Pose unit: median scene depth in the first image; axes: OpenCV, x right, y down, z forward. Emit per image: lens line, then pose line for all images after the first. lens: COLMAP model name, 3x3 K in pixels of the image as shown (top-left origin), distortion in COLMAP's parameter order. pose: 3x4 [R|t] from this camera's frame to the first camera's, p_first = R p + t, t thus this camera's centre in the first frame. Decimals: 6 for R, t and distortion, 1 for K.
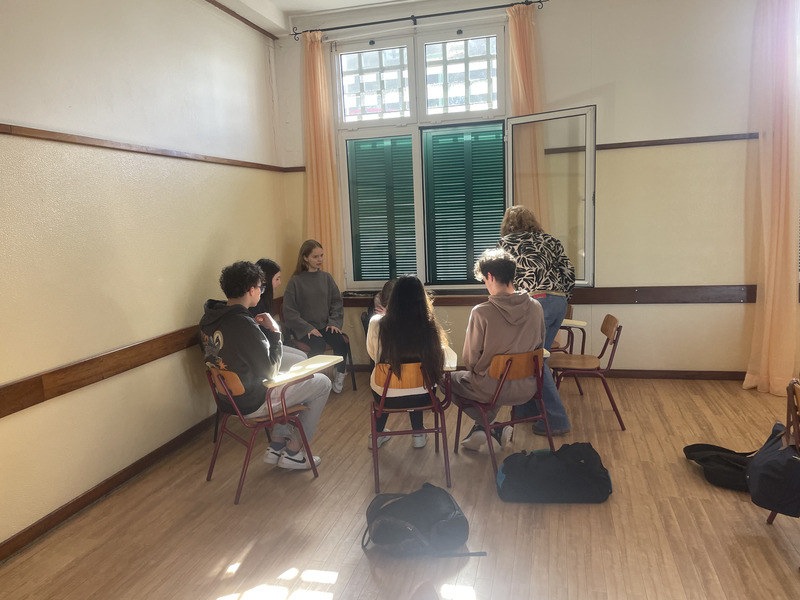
lens RADIAL K [[604.1, 0, 396.1], [0, 604.1, 301.8], [0, 0, 1]] dist [0.027550, -0.040904]
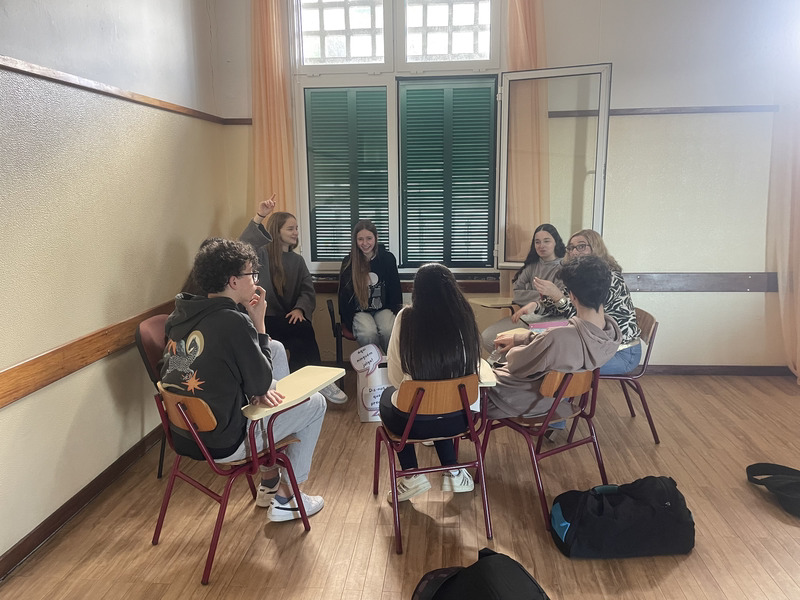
lens RADIAL K [[604.1, 0, 403.7], [0, 604.1, 300.2], [0, 0, 1]] dist [0.027550, -0.040904]
pose [[0.984825, 0.002741, 0.173531, -0.109372], [-0.009845, 0.999148, 0.040090, -0.018854], [-0.173273, -0.041190, 0.984012, 0.191242]]
